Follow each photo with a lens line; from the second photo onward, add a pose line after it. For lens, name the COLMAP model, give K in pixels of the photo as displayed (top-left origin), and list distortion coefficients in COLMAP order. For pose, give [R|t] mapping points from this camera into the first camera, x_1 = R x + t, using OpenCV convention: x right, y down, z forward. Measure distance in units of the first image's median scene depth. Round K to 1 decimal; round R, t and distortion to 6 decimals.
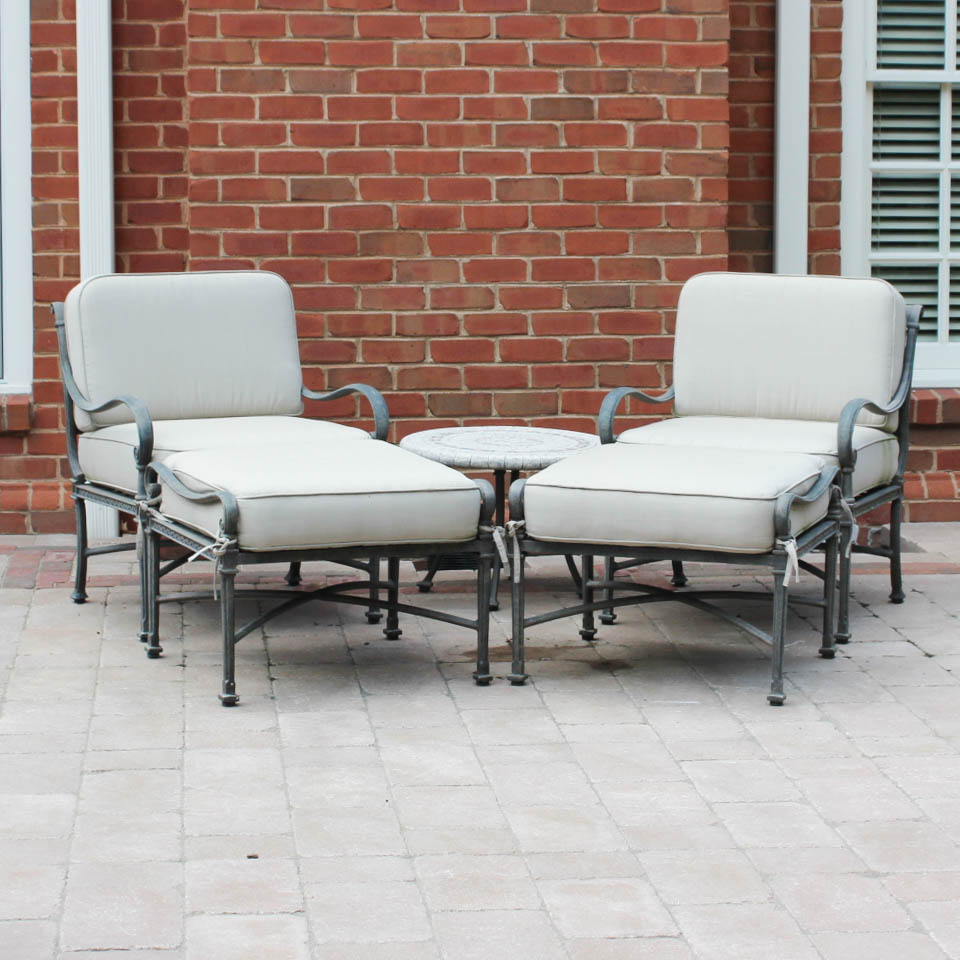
lens RADIAL K [[2700.3, 0, 480.0], [0, 2700.3, 480.0], [0, 0, 1]] dist [0.003343, 0.027795]
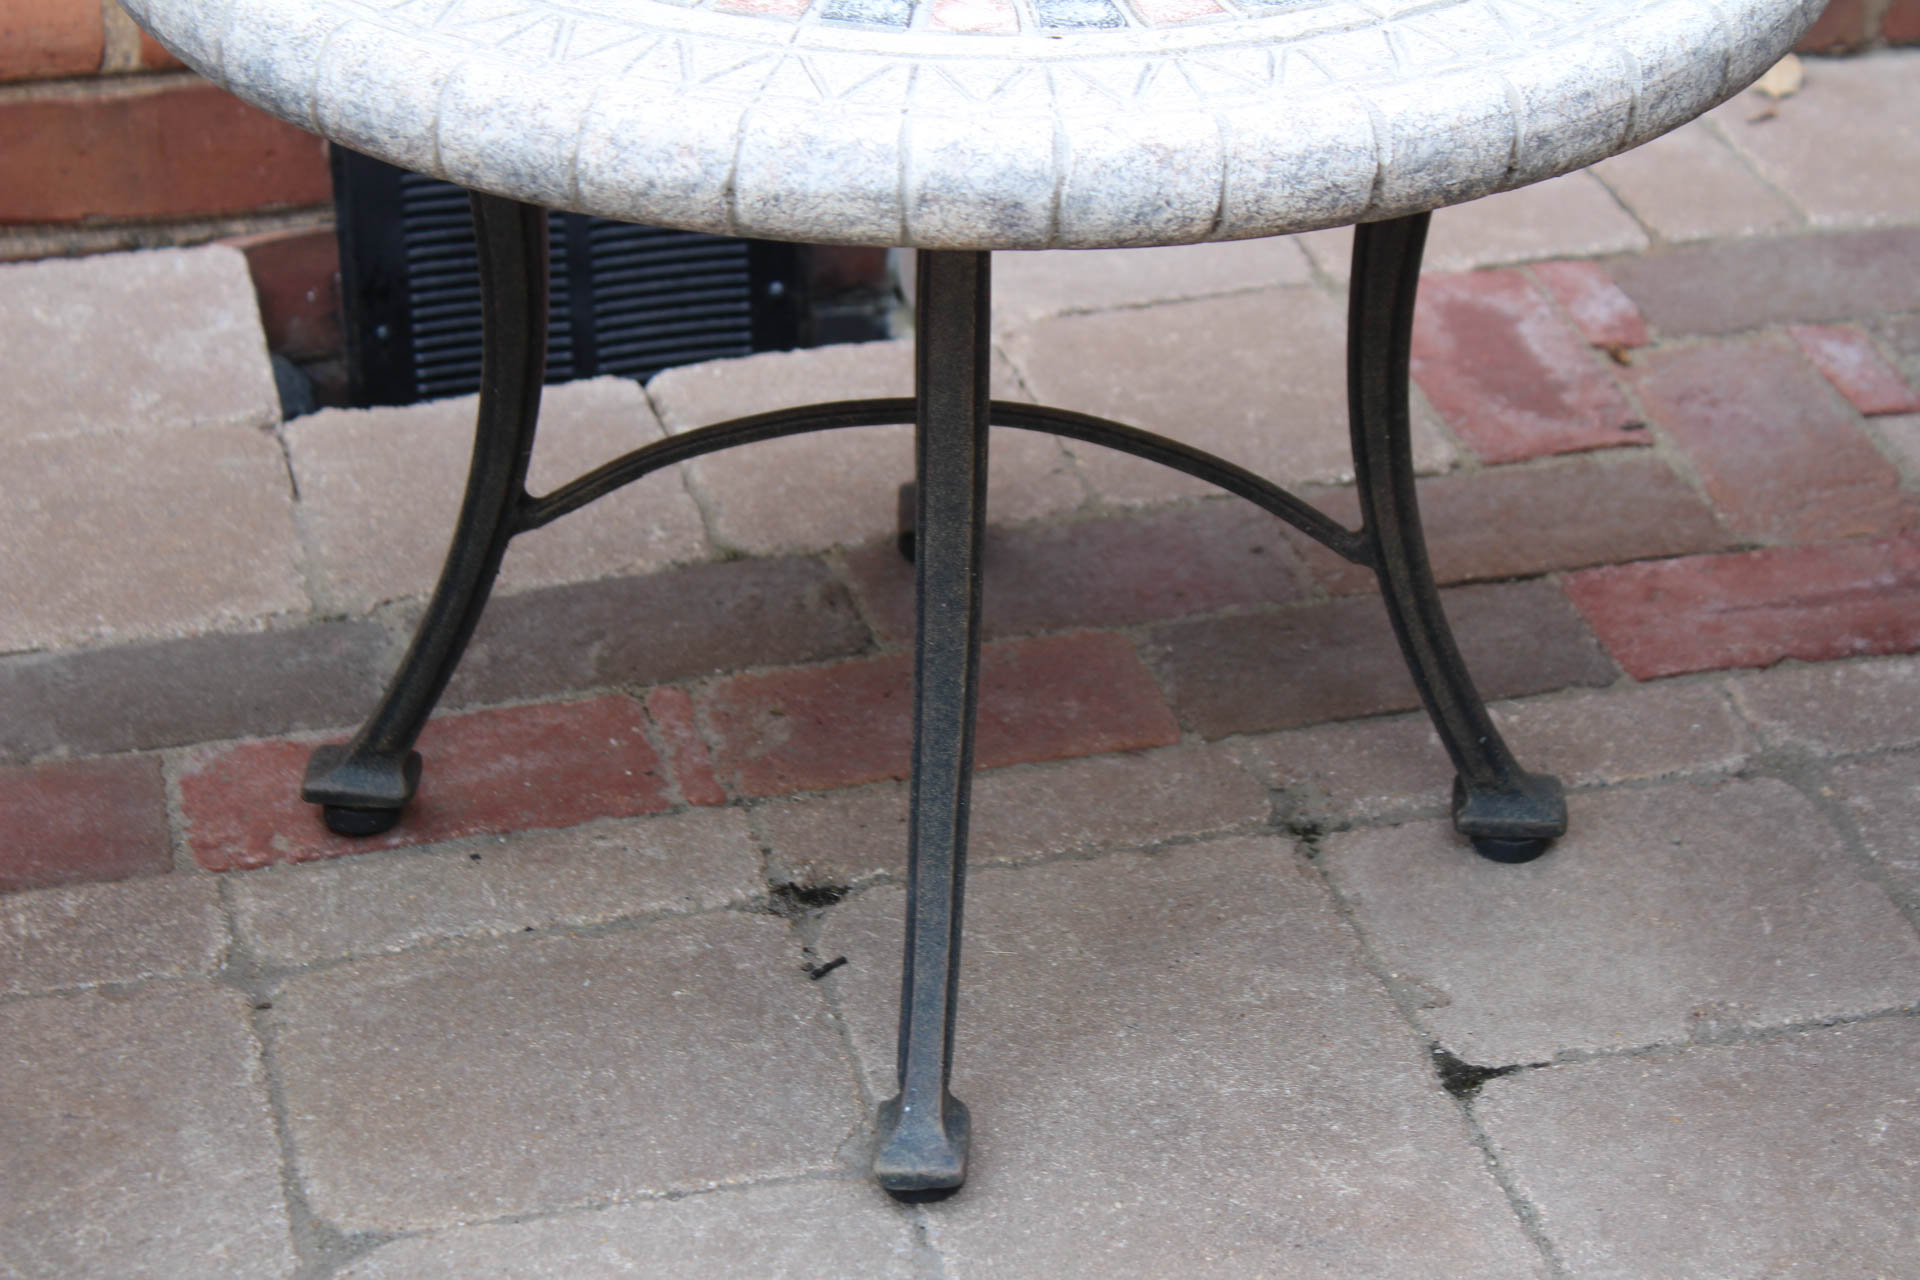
lens RADIAL K [[4365.9, 0, 960.0], [0, 4365.9, 640.0], [0, 0, 1]] dist [0.078409, 0.031209]
pose [[0.991437, -0.070374, 0.109999, -0.012640], [0.024466, 0.927548, 0.372901, -0.048005], [-0.128272, -0.367017, 0.921328, 0.728222]]
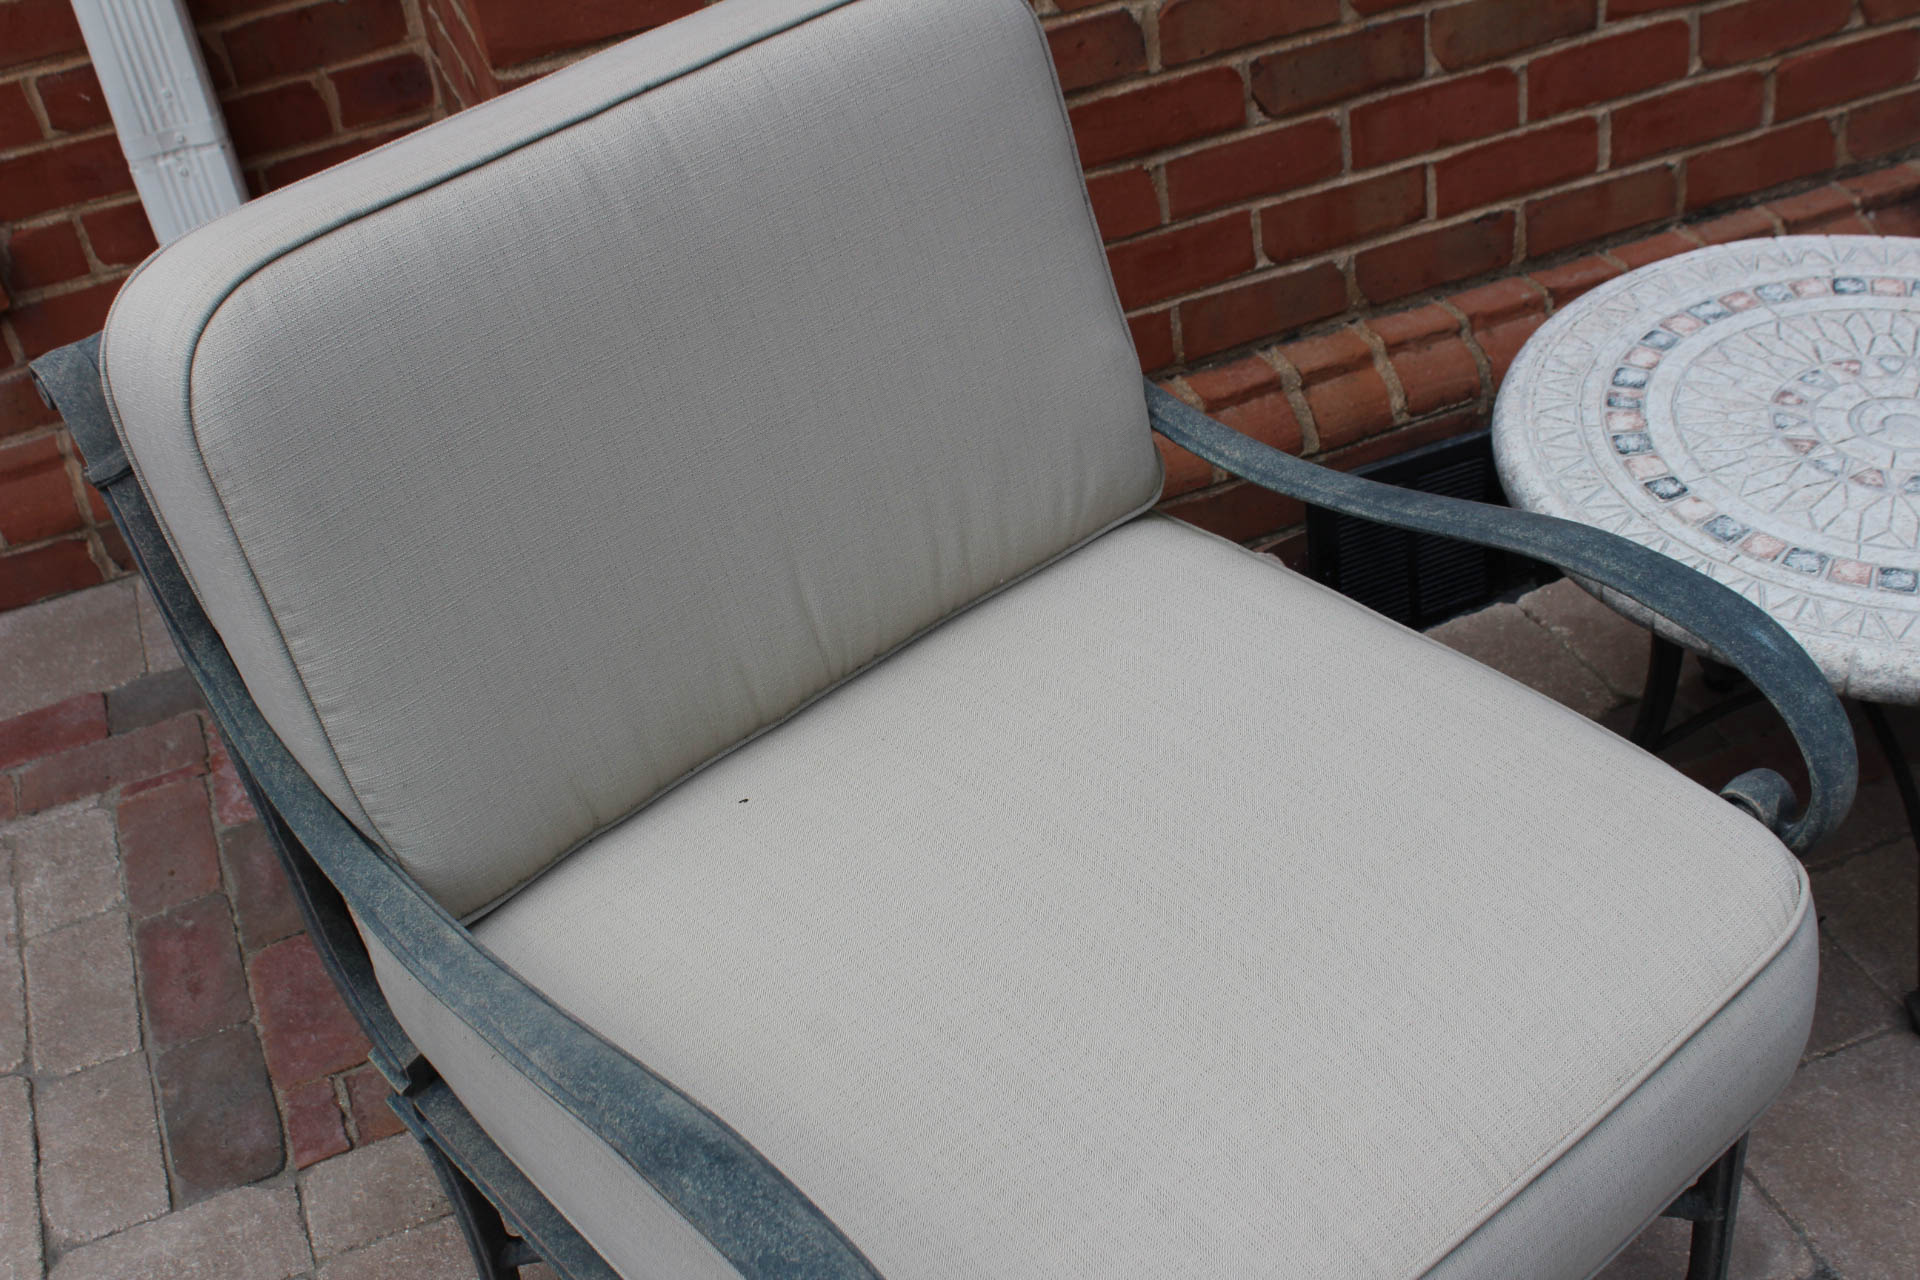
lens RADIAL K [[2353.1, 0, 960.0], [0, 2353.1, 640.0], [0, 0, 1]] dist [-0.081292, 0.111607]
pose [[0.960498, -0.242906, 0.135798, -0.107396], [0.149775, 0.862488, 0.483407, -0.112512], [-0.234546, -0.443972, 0.864799, 0.736048]]
